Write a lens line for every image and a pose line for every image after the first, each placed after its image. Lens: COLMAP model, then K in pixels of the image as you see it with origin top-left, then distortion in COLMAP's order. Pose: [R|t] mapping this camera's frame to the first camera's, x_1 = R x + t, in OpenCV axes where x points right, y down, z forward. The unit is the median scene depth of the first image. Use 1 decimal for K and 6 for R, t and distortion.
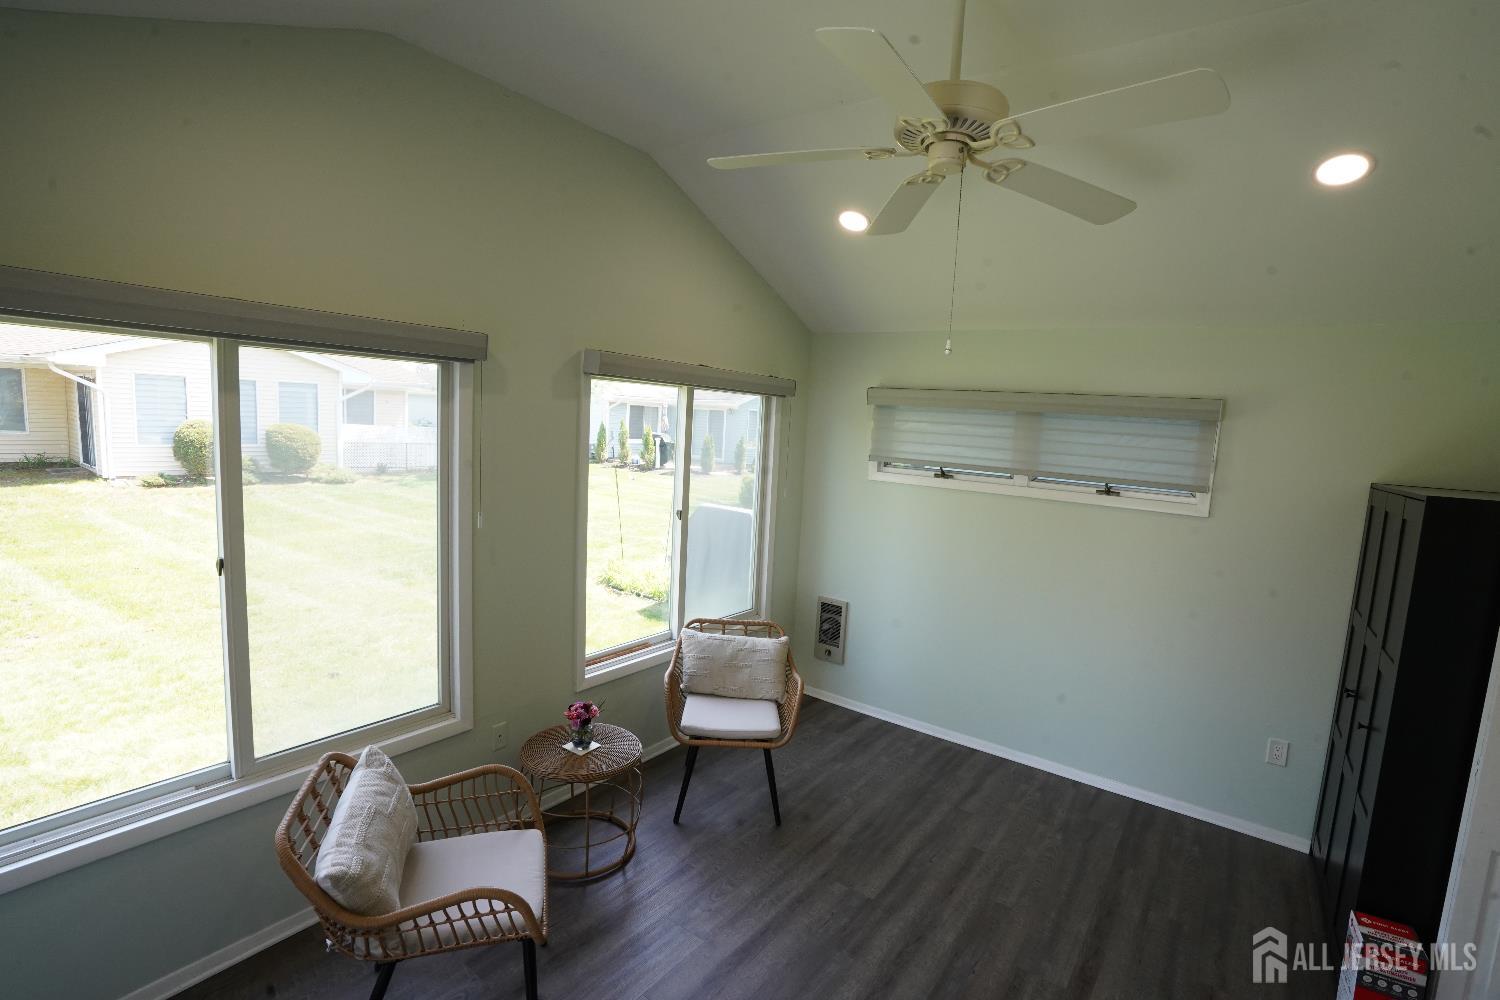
lens RADIAL K [[691.2, 0, 746.0], [0, 691.2, 503.8], [0, 0, 1]] dist [-0.040469, 0.006789]
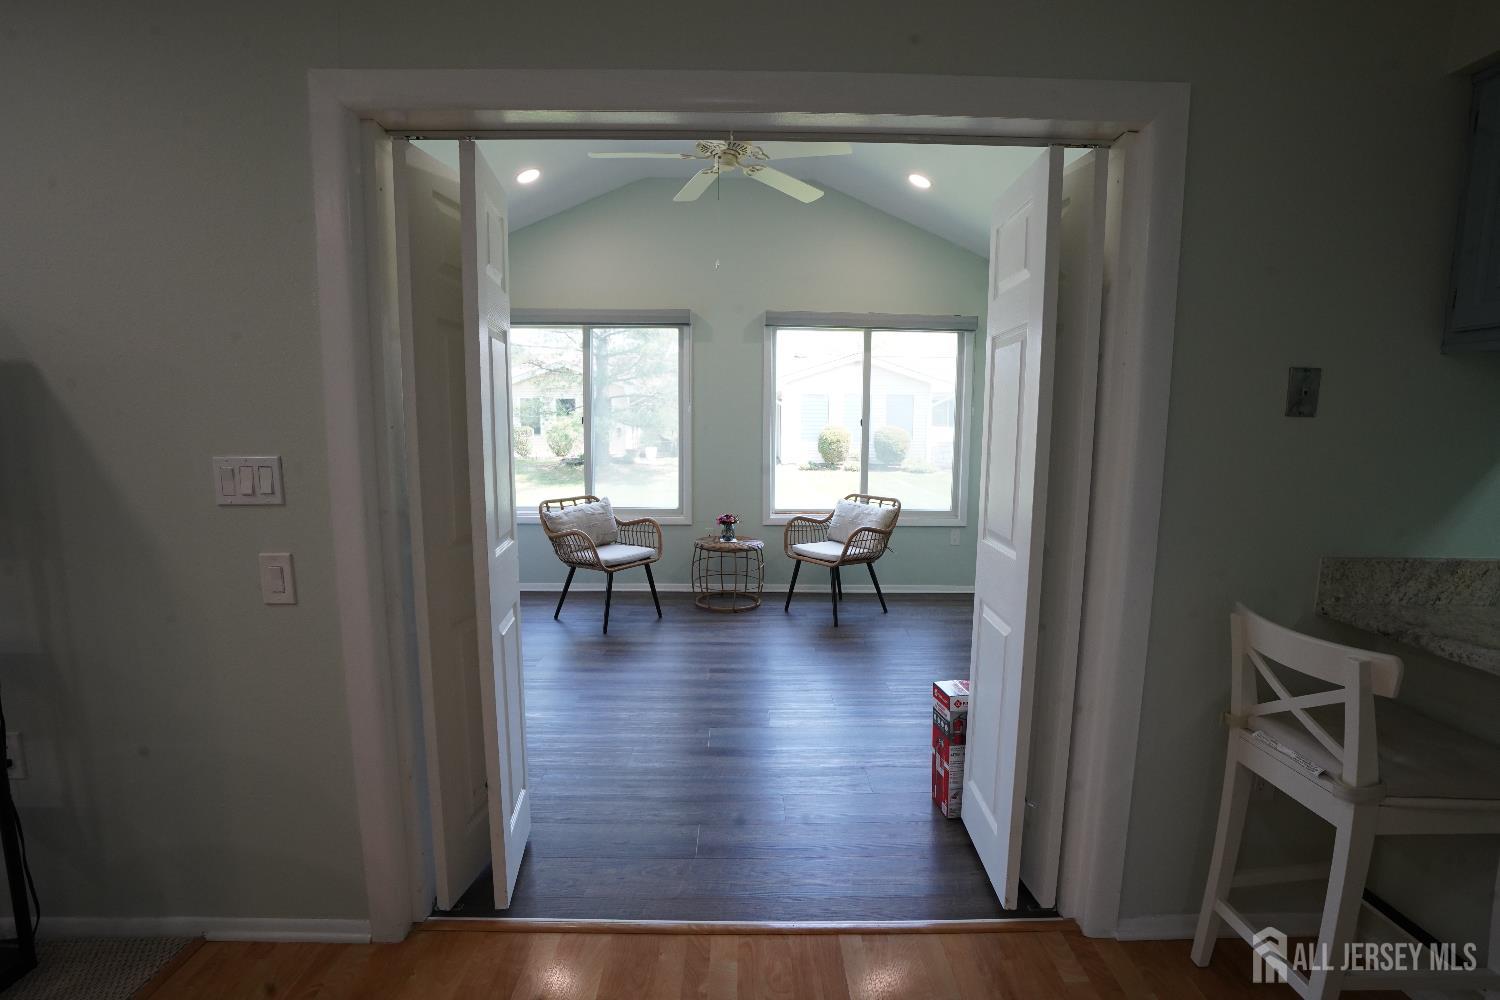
lens RADIAL K [[691.2, 0, 757.8], [0, 691.2, 498.3], [0, 0, 1]] dist [-0.040469, 0.006789]
pose [[0.611693, 0.037963, -0.790184, 0.385124], [-0.072859, 0.997306, -0.008488, 0.084799], [0.787733, 0.062764, 0.612811, -0.003735]]
